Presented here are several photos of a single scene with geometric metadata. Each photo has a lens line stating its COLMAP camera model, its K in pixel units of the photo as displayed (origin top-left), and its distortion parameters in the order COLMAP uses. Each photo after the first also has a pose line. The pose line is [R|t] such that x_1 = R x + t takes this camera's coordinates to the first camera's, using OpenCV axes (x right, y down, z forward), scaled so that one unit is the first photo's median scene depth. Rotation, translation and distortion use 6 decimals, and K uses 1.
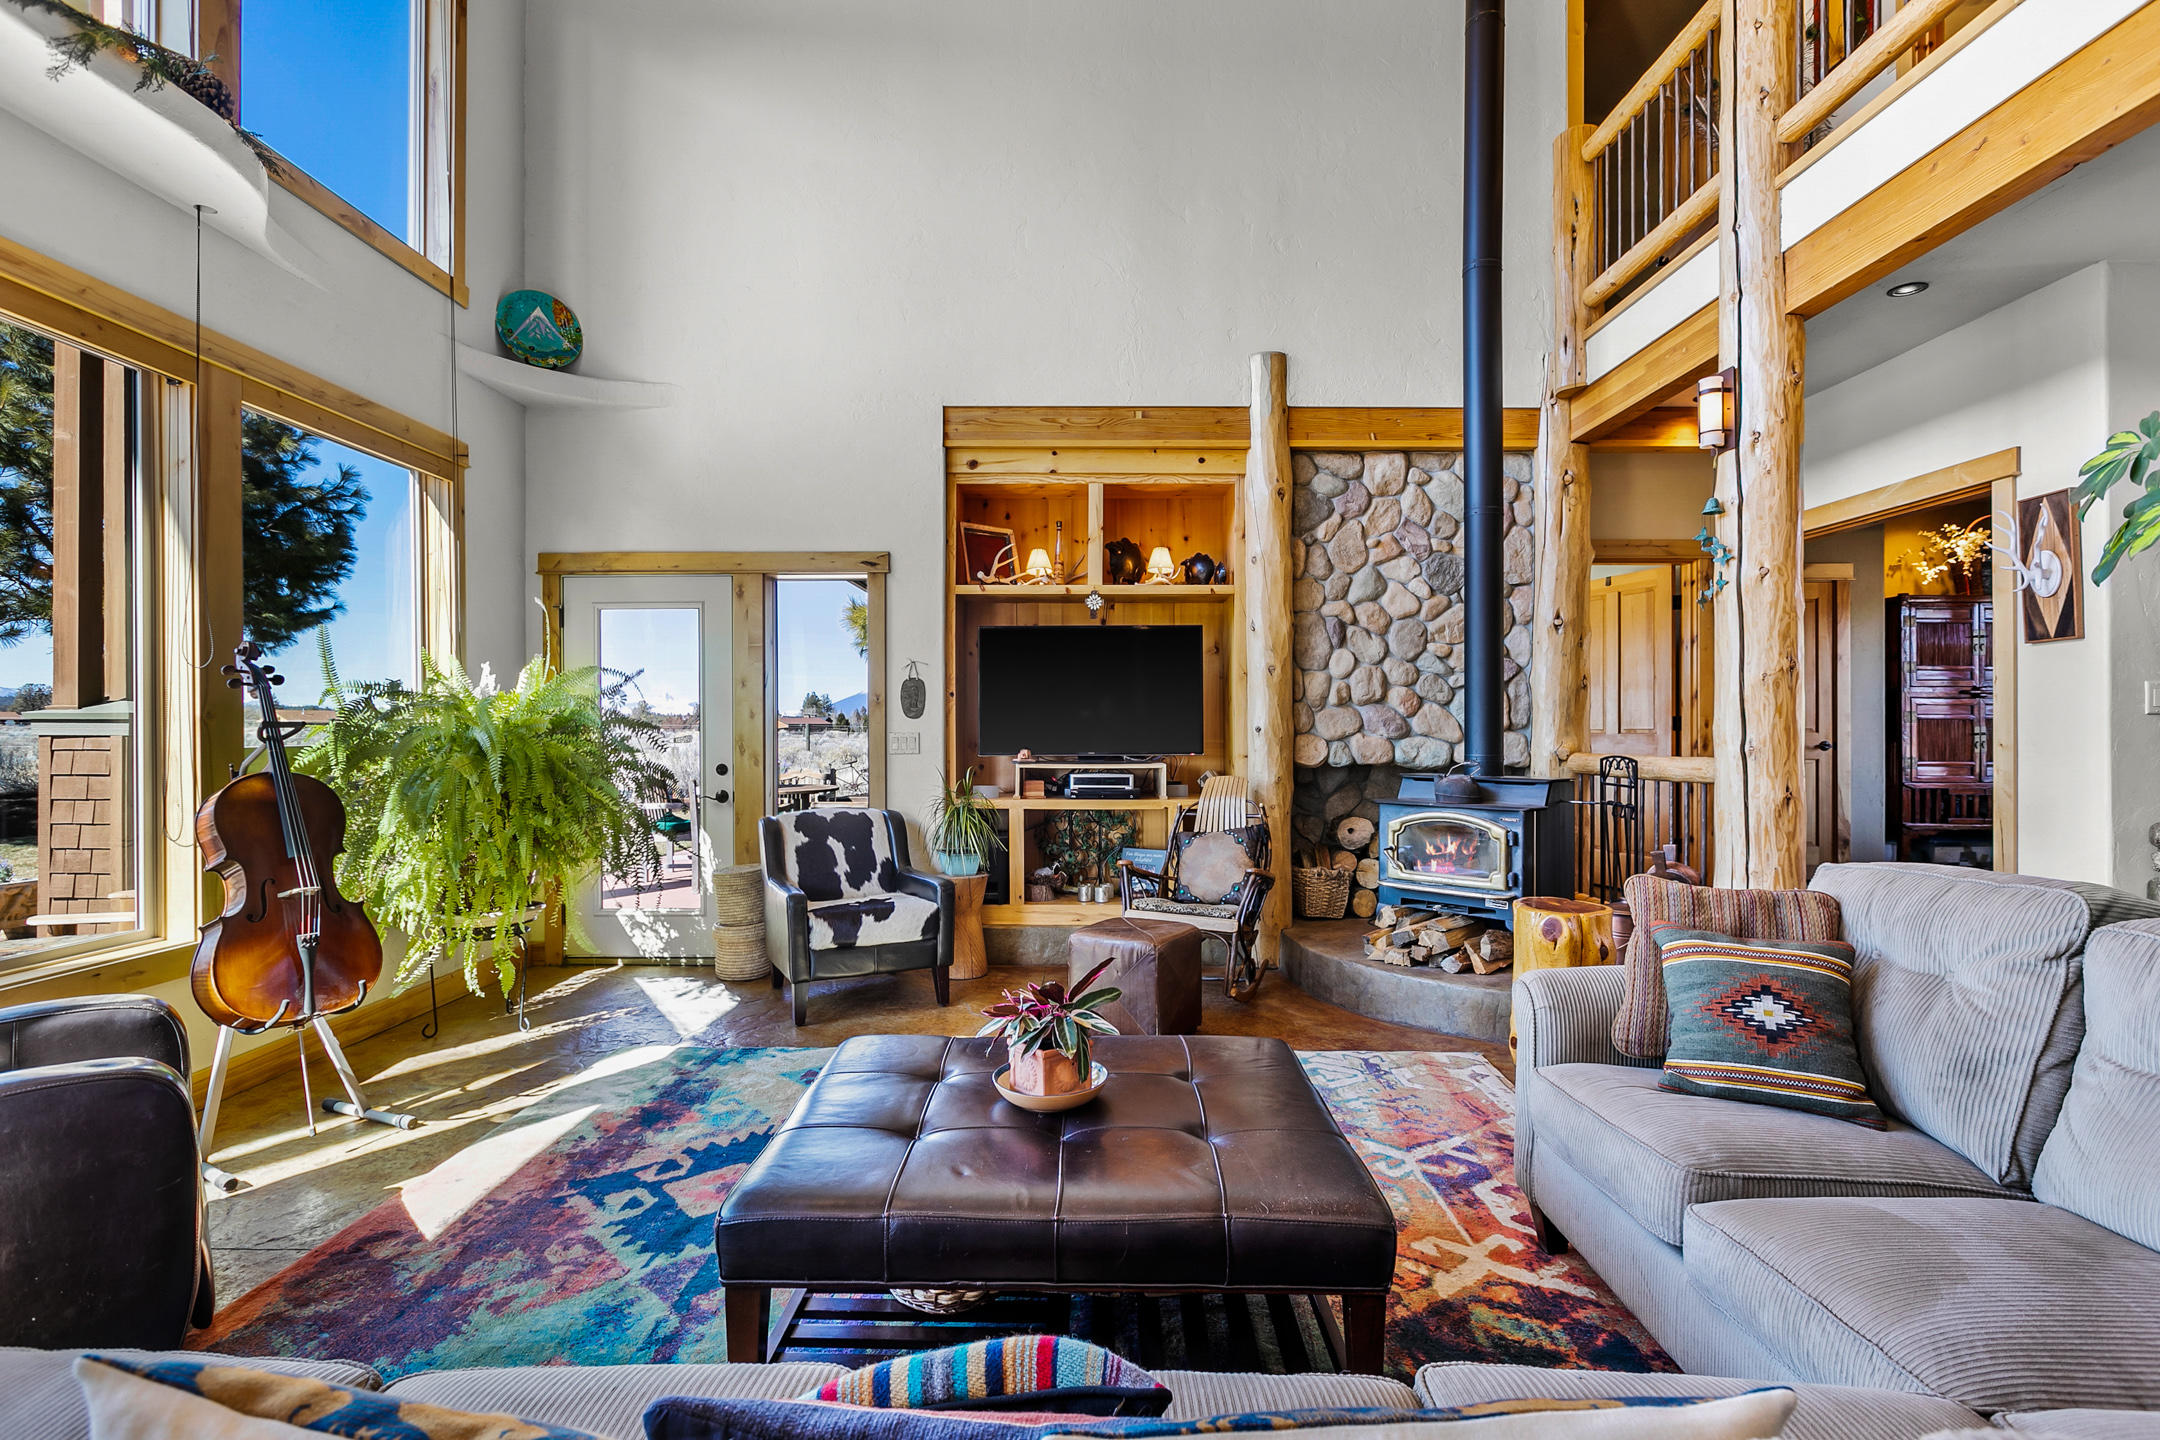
lens RADIAL K [[994.5, 0, 1070.4], [0, 994.5, 726.4], [0, 0, 1]] dist [-0.003042, 0.000061]
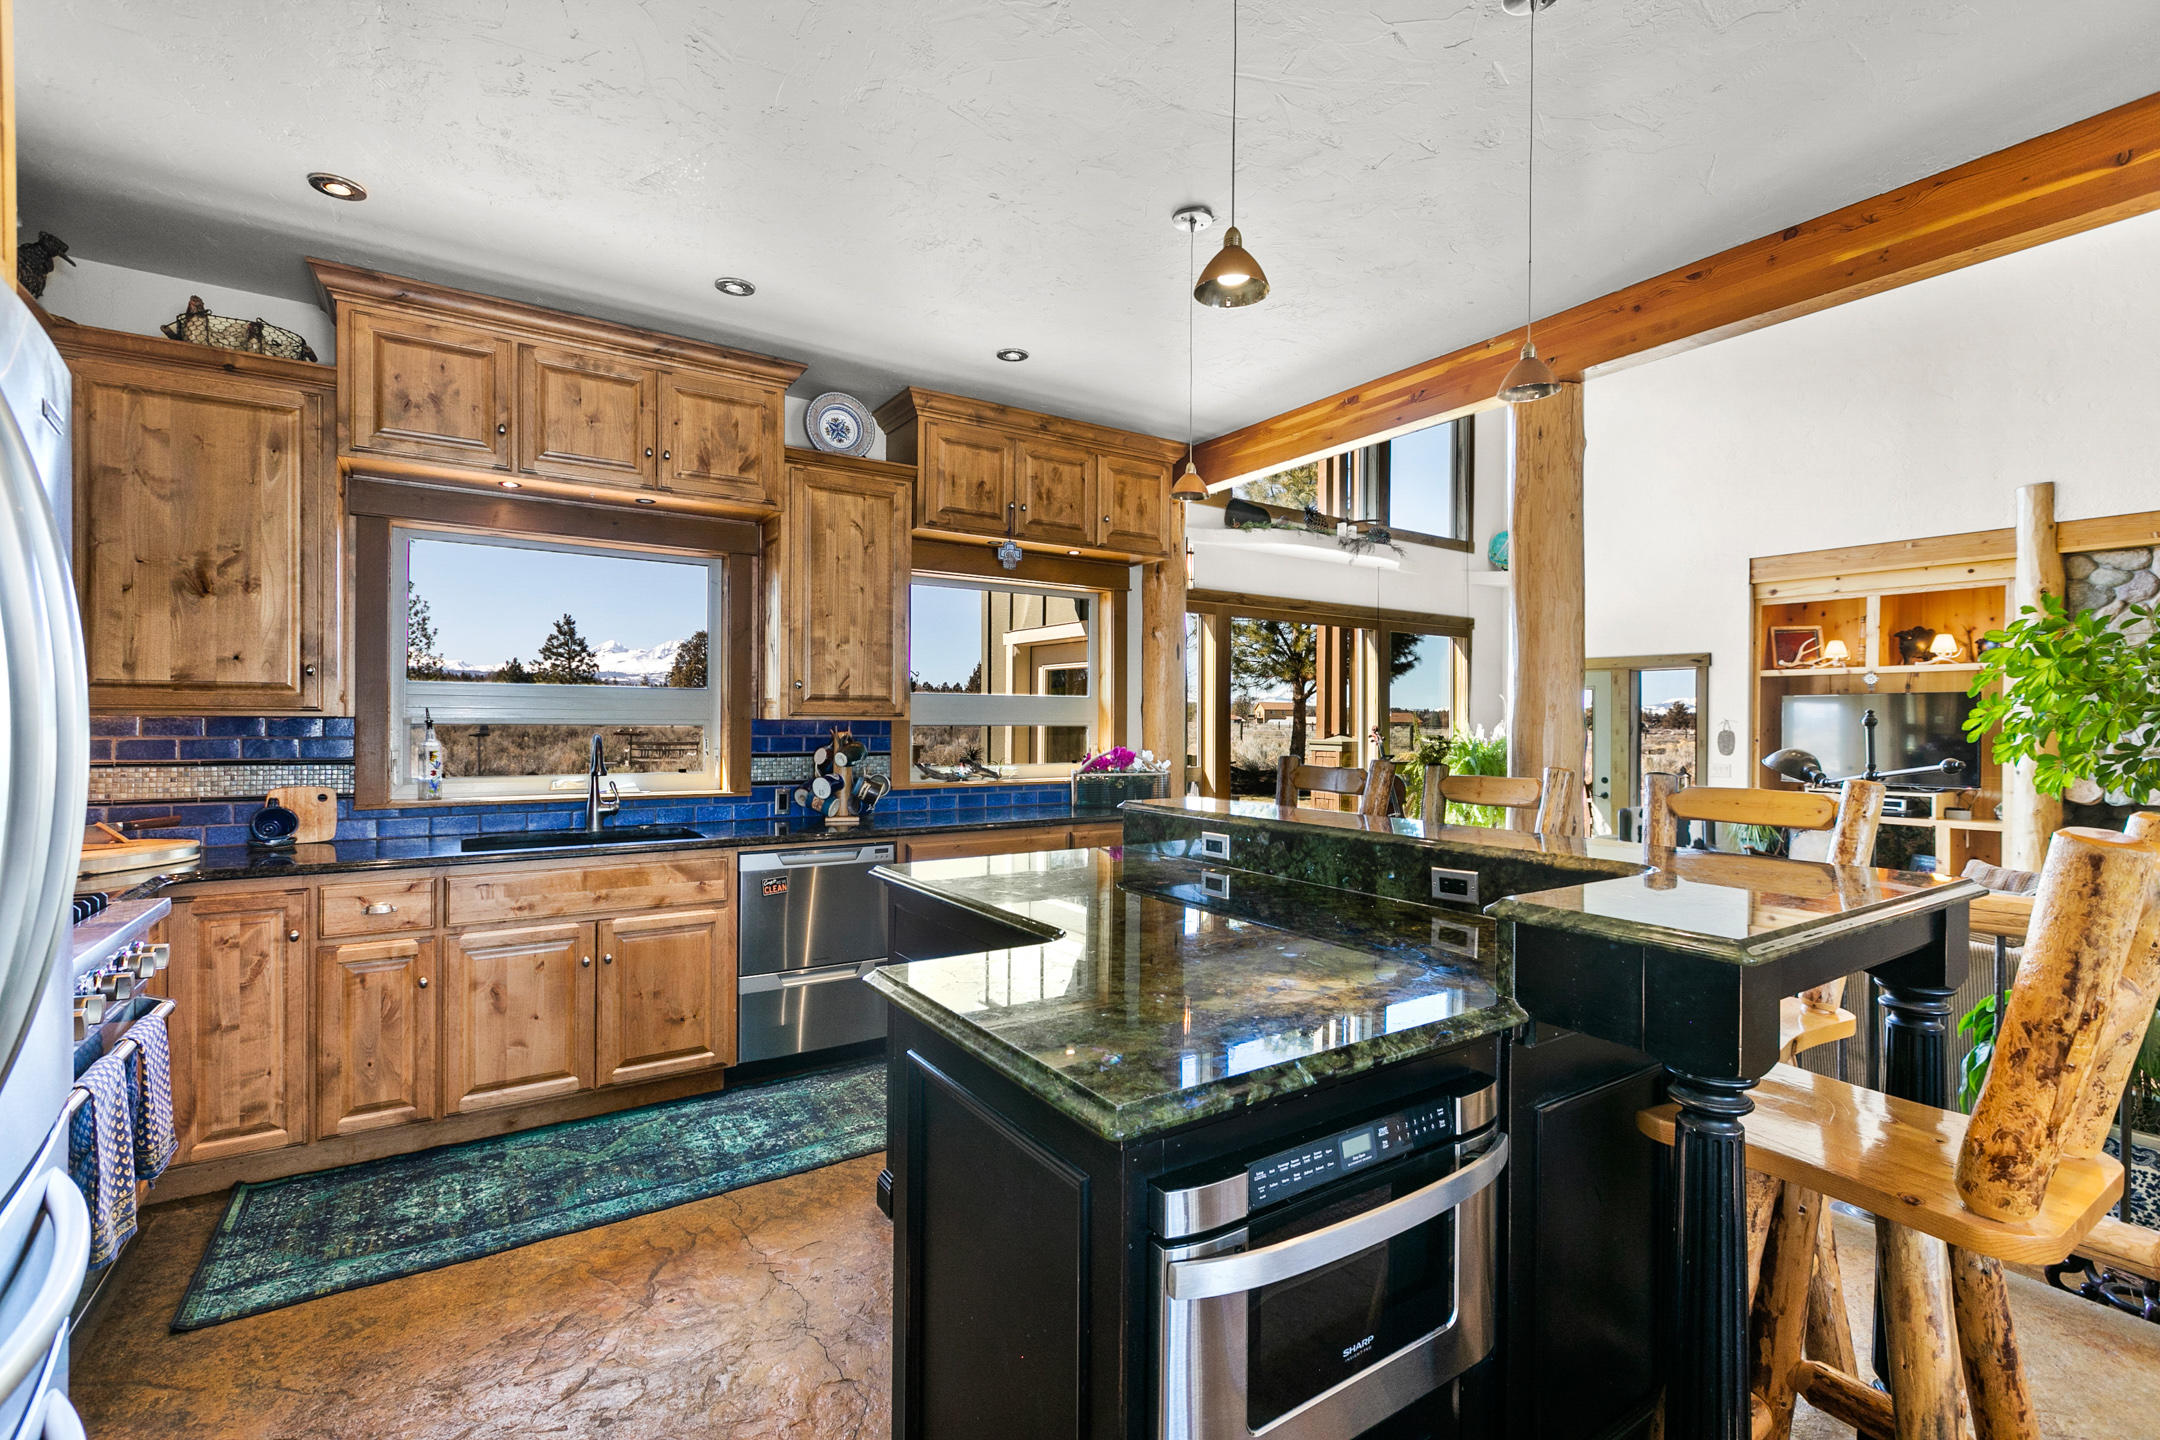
lens RADIAL K [[940.3, 0, 1081.5], [0, 940.3, 722.0], [0, 0, 1]] dist [-0.003524, -0.001846]
pose [[0.562254, 0.005592, -0.826946, 0.509170], [-0.011391, 0.999935, -0.000983, -0.048330], [0.826886, 0.009972, 0.562281, -0.715421]]
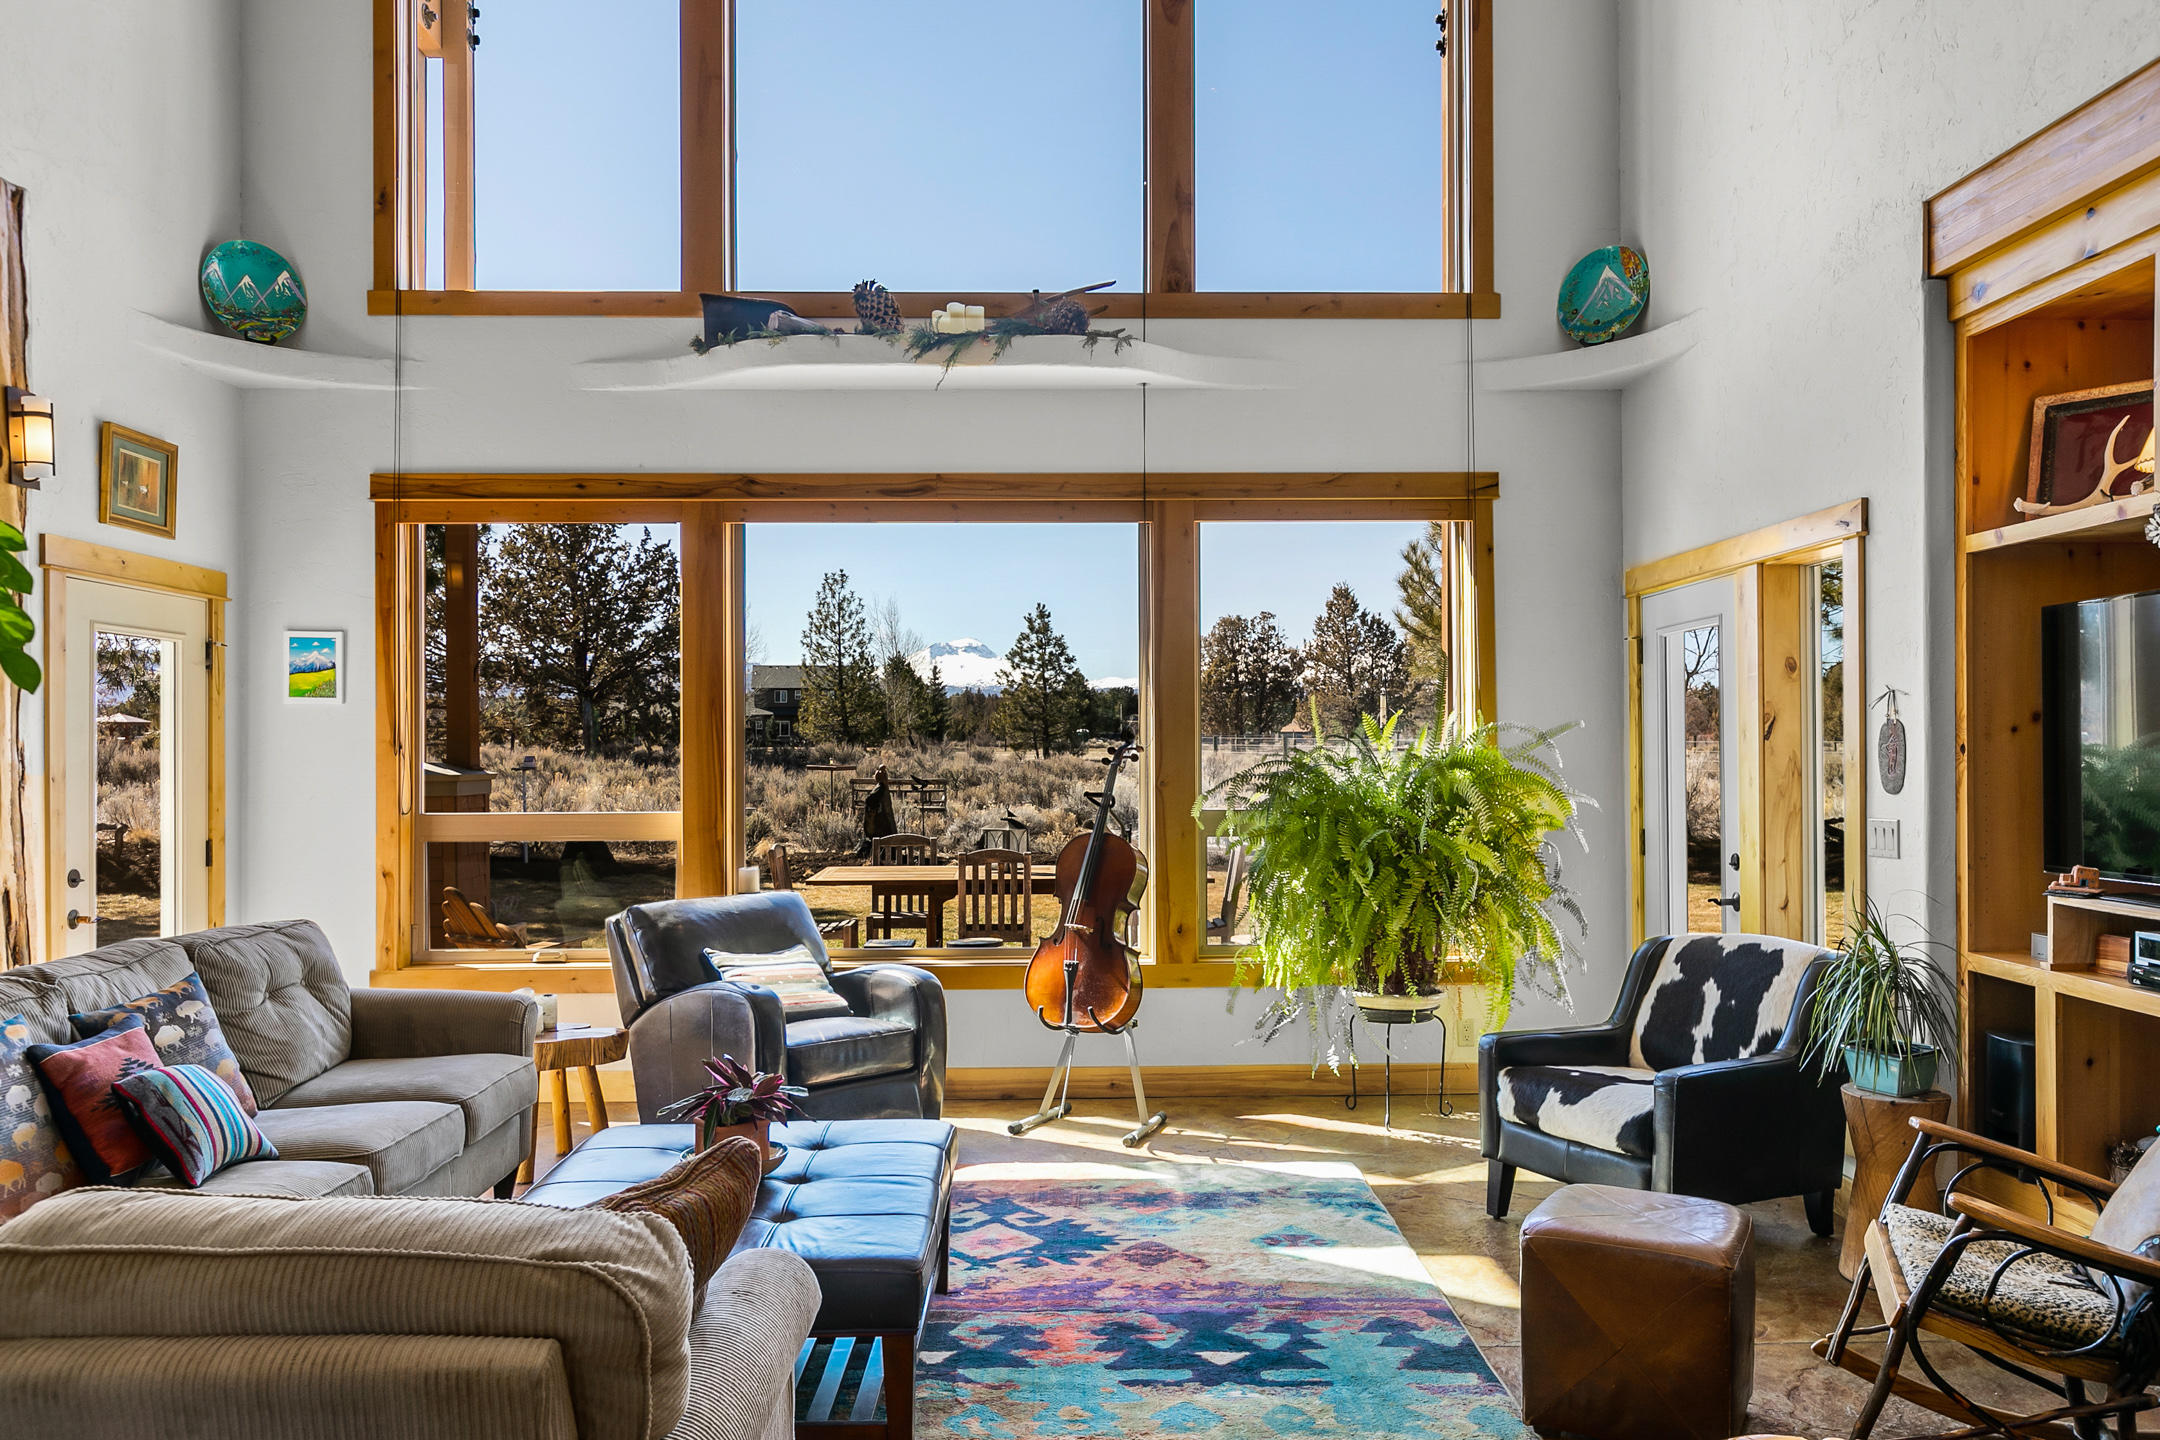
lens RADIAL K [[1517.4, 0, 1105.1], [0, 1517.4, 756.0], [0, 0, 1]] dist [0.004168, -0.001075]
pose [[0.052252, 0.003993, -0.998626, 0.652764], [0.005652, 0.999975, 0.004295, -0.034969], [0.998618, -0.005869, 0.052228, 0.521157]]
